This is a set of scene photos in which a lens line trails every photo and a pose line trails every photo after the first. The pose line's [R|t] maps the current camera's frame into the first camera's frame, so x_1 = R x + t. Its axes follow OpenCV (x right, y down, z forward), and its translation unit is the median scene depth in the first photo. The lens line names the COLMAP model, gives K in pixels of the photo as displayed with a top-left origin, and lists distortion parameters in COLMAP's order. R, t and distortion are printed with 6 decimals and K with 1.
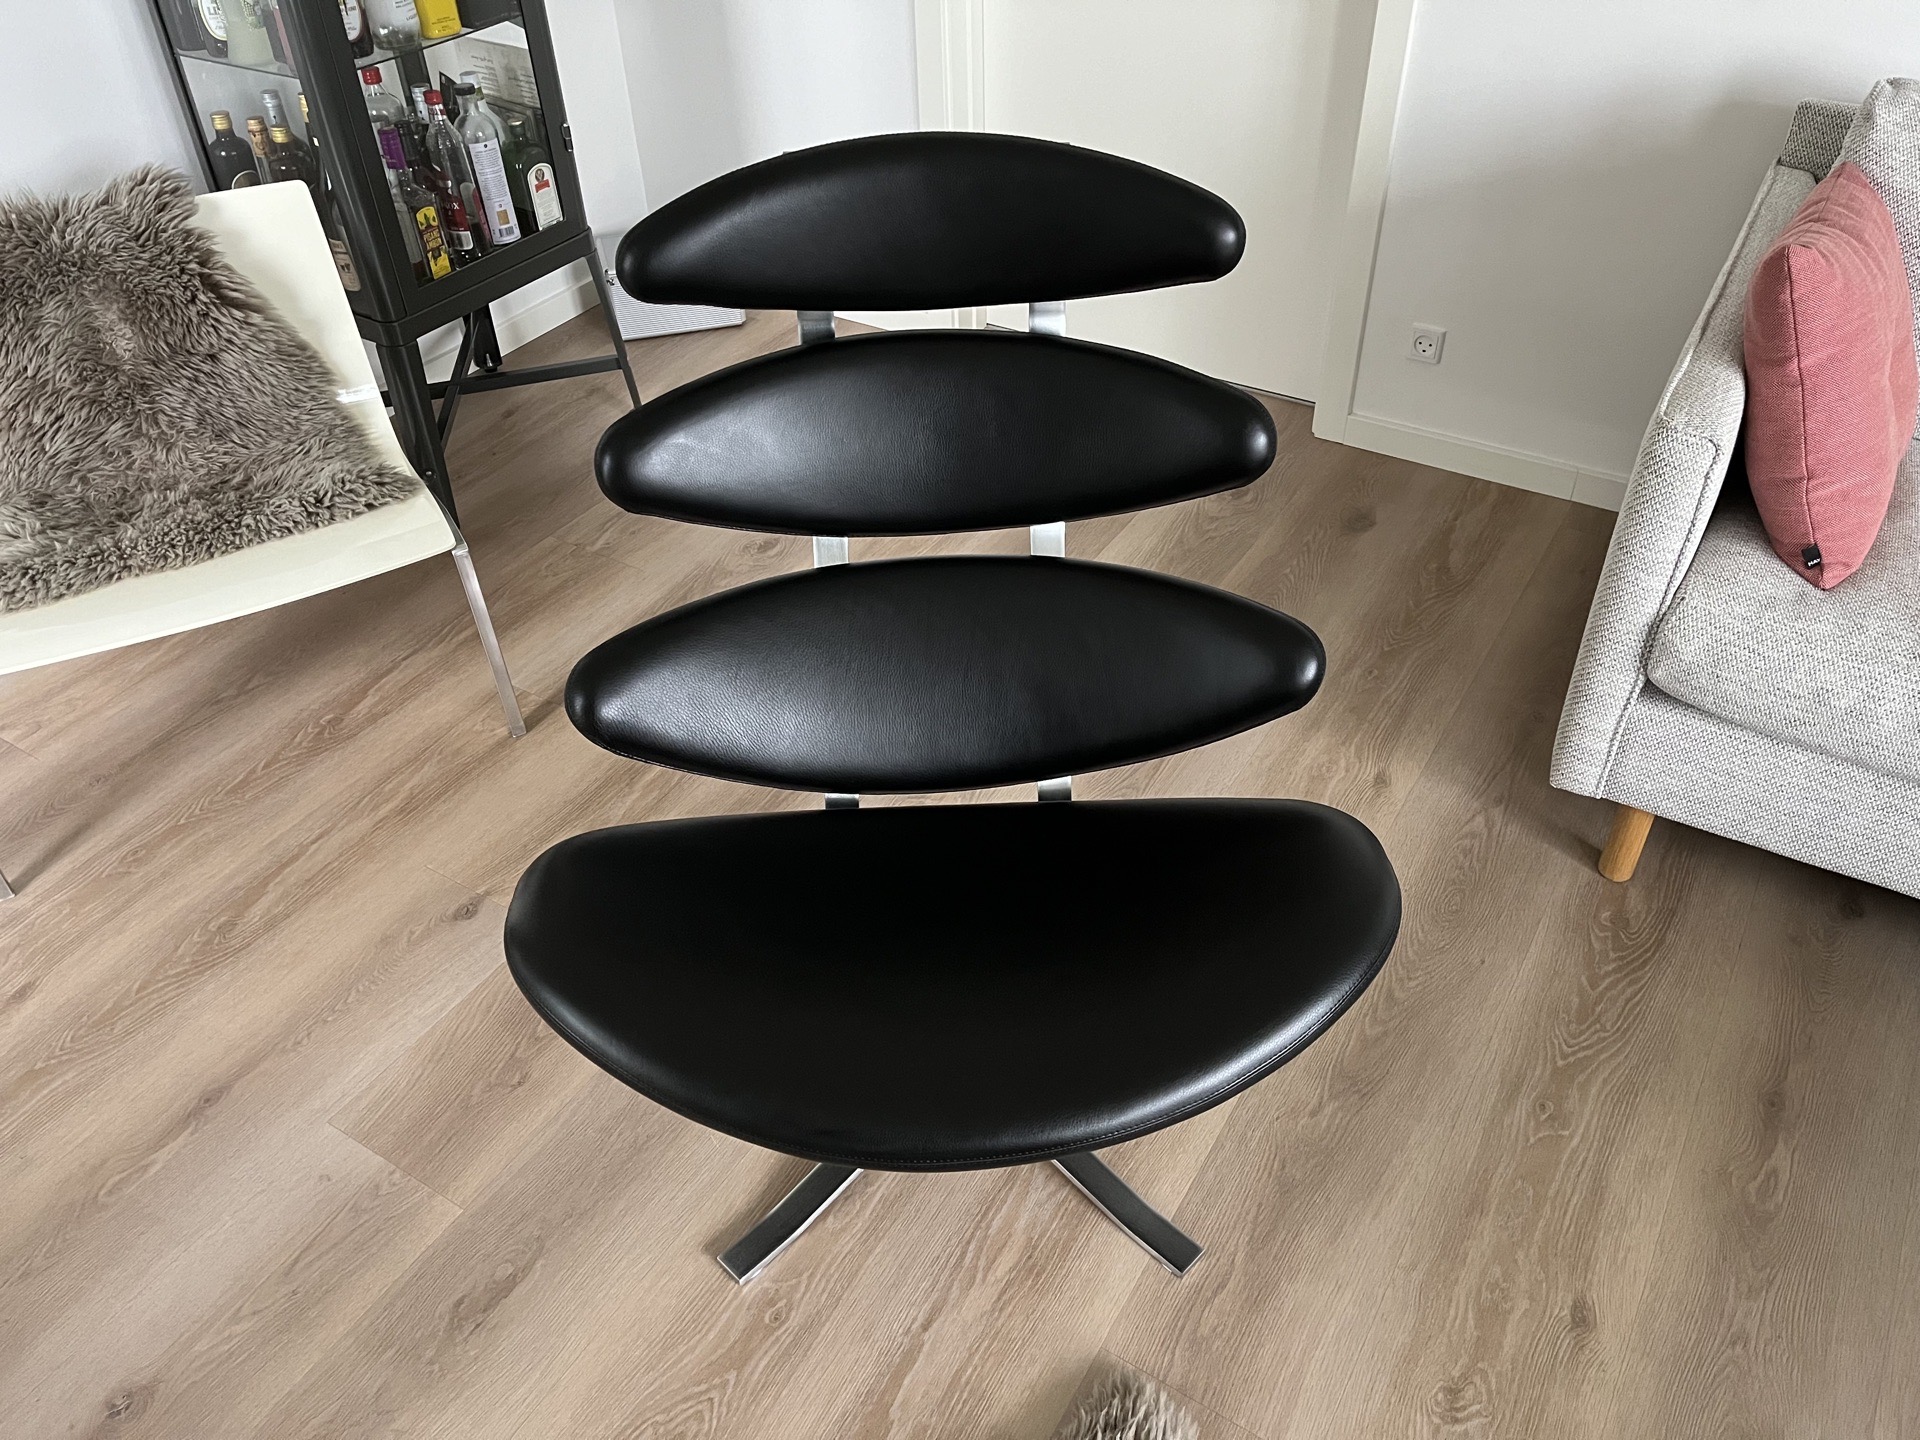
lens RADIAL K [[1473.2, 0, 969.4], [0, 1473.2, 734.8], [0, 0, 1]] dist [0.072496, -0.117930]
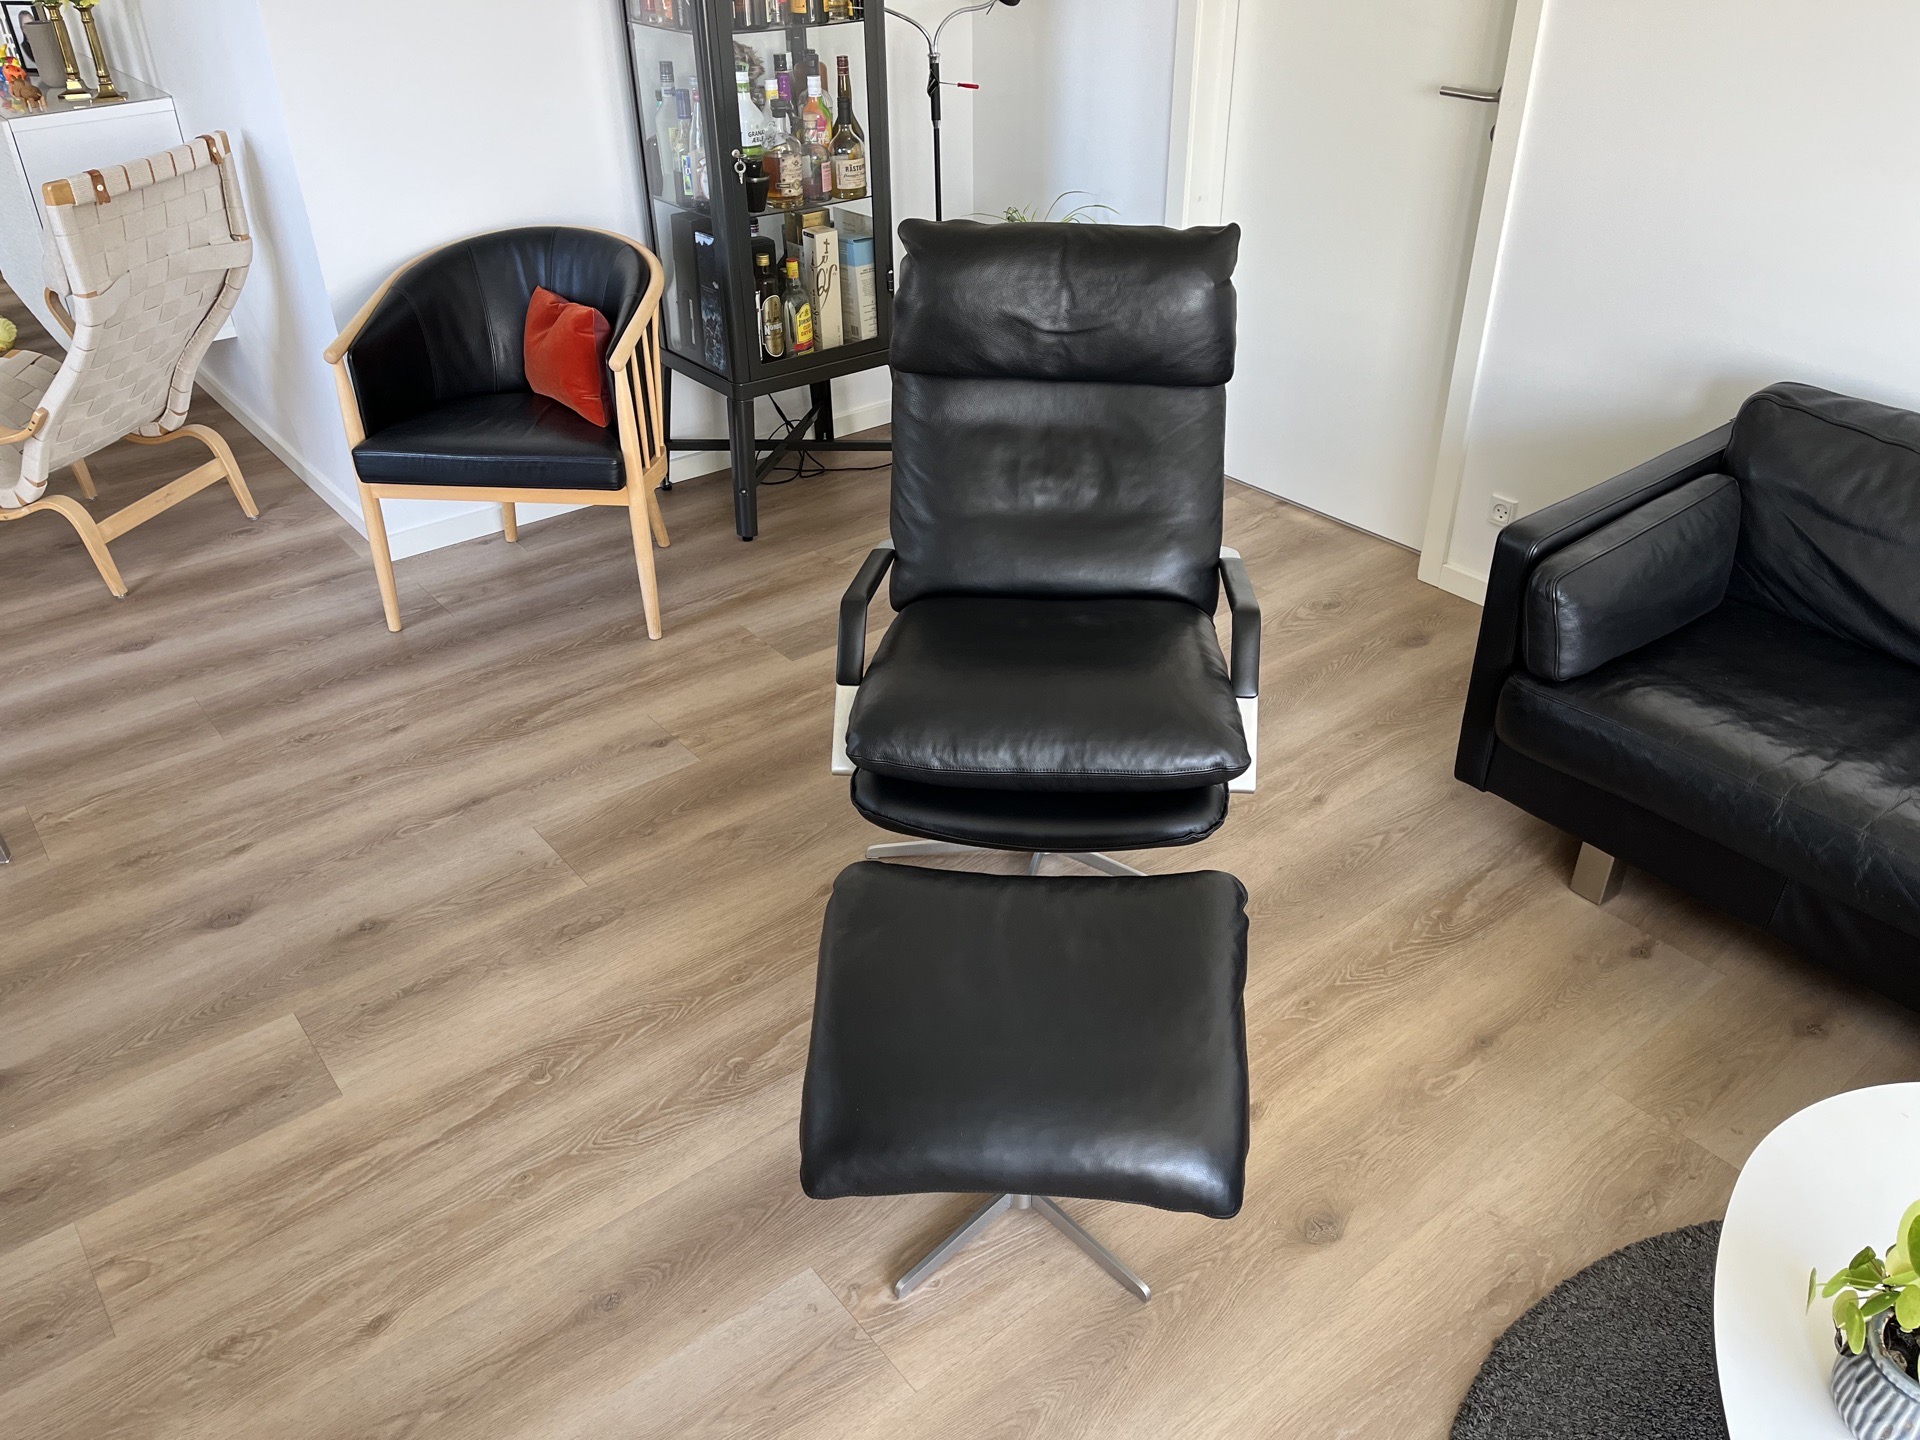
lens RADIAL K [[1473.2, 0, 955.6], [0, 1473.2, 706.9], [0, 0, 1]] dist [0.072496, -0.117930]
pose [[0.939645, 0.185620, -0.287424, 0.397443], [-0.226352, 0.967189, -0.115374, 0.204615], [0.256578, 0.173470, 0.950829, -0.383343]]
